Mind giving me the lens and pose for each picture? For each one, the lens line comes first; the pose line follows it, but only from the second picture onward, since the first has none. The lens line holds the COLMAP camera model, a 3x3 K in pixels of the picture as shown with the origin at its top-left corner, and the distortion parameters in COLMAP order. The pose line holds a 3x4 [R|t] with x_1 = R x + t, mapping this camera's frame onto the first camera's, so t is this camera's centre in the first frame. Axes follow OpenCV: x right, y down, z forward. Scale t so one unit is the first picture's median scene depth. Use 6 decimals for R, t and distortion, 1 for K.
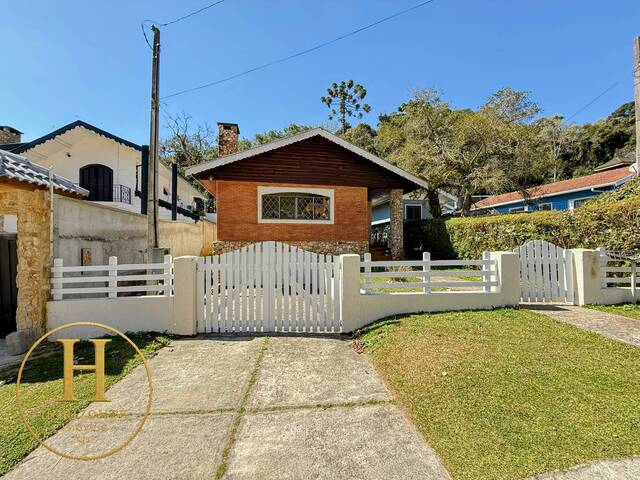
lens RADIAL K [[257.6, 0, 318.9], [0, 257.6, 240.9], [0, 0, 1]] dist [0.000298, -0.000167]
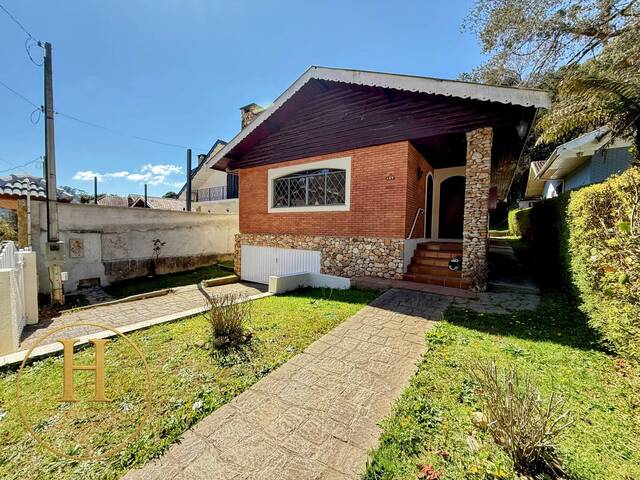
lens RADIAL K [[257.6, 0, 319.3], [0, 257.6, 238.5], [0, 0, 1]] dist [0.000298, -0.000167]
pose [[0.690950, 0.044025, -0.721561, 0.500477], [-0.011259, 0.998678, 0.050152, -0.028592], [0.722815, -0.026529, 0.690532, 0.522383]]
